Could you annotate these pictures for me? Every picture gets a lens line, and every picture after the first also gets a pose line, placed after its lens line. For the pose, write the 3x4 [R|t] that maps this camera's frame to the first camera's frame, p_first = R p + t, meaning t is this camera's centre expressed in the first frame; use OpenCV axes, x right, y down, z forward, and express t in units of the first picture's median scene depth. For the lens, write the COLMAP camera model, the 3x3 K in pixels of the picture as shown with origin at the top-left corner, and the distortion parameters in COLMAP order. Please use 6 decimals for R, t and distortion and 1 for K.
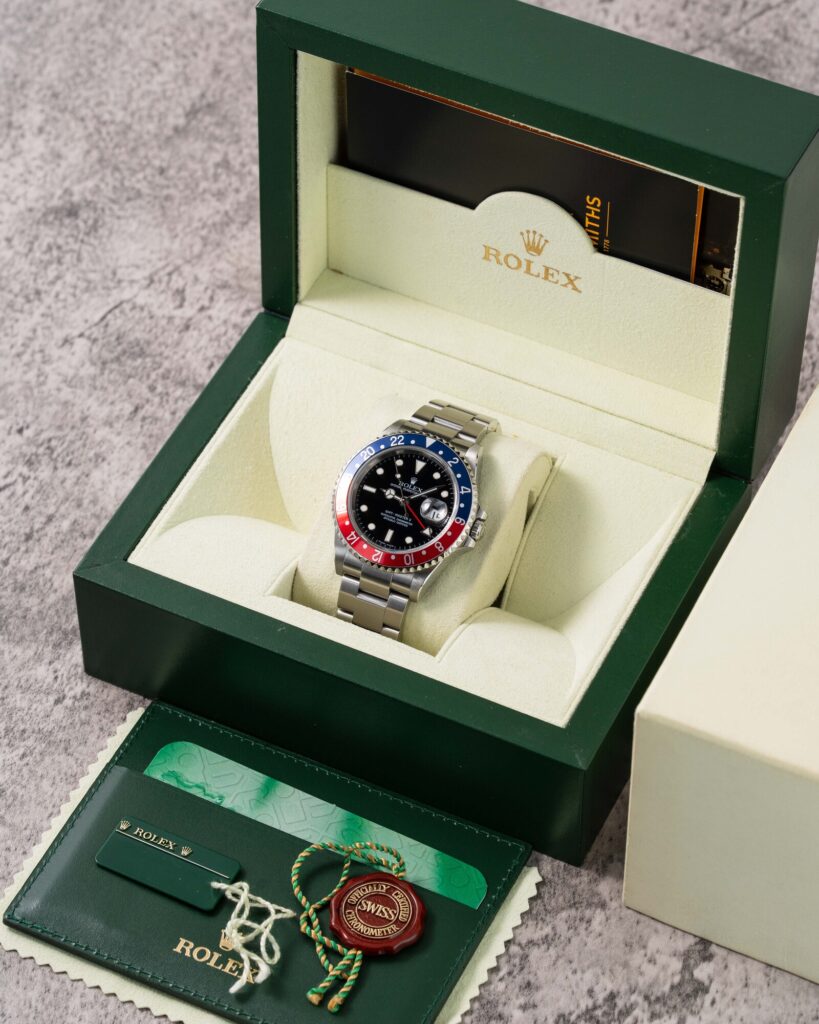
lens RADIAL K [[4985.1, 0, 409.8], [0, 4985.1, 511.2], [0, 0, 1]] dist [0.008712, 0.000000]
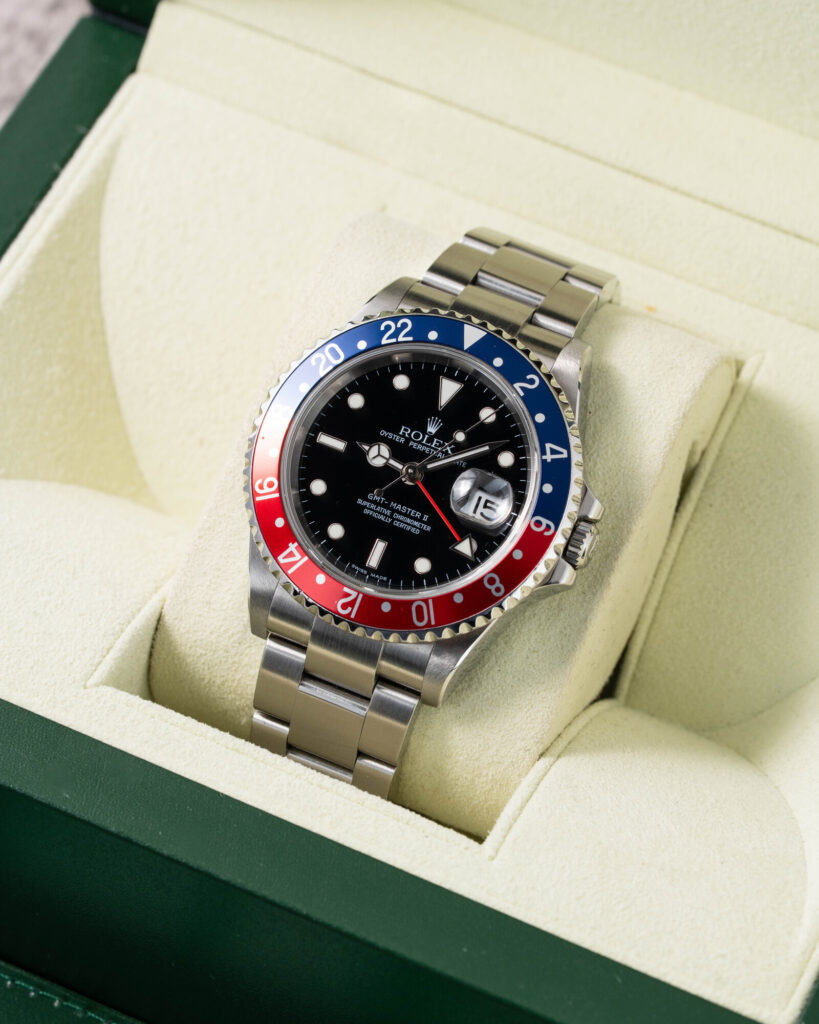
lens RADIAL K [[4985.1, 0, 408.7], [0, 4985.1, 514.2], [0, 0, 1]] dist [0.008712, 0.000000]
pose [[0.999242, 0.012067, 0.037018, -0.017267], [-0.015055, 0.996556, 0.081544, -0.033545], [-0.035907, -0.082039, 0.995982, 0.565016]]
